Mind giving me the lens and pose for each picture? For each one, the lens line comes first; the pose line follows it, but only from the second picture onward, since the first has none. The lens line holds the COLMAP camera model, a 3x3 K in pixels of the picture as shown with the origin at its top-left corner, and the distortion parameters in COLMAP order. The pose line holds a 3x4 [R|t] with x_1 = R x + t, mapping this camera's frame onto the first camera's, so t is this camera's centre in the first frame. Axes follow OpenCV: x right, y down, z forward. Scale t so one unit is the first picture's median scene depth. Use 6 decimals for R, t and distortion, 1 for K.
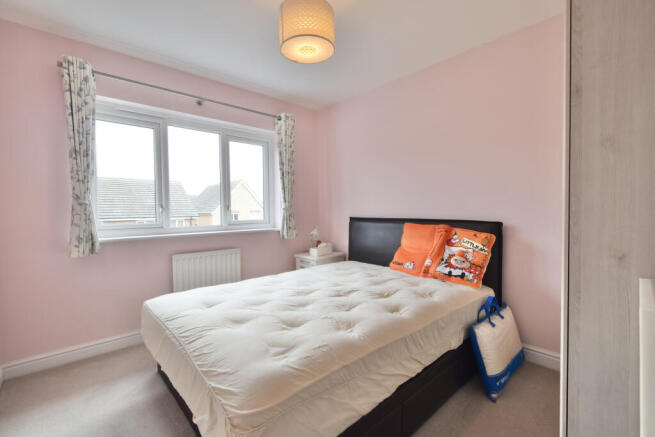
lens RADIAL K [[287.9, 0, 327.5], [0, 287.9, 218.5], [0, 0, 1]] dist [0.002206, 0.000251]
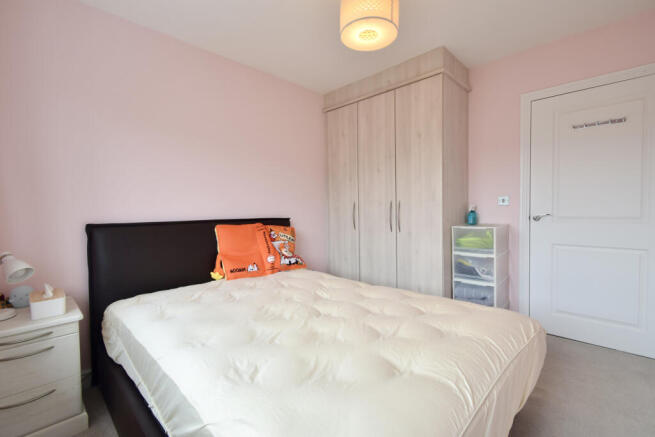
lens RADIAL K [[287.9, 0, 327.5], [0, 287.9, 218.5], [0, 0, 1]] dist [0.002206, 0.000251]
pose [[-0.063574, -0.033668, 0.997409, -0.729359], [0.040266, 0.998530, 0.036273, -0.026904], [-0.997164, 0.042467, -0.062125, 0.877592]]
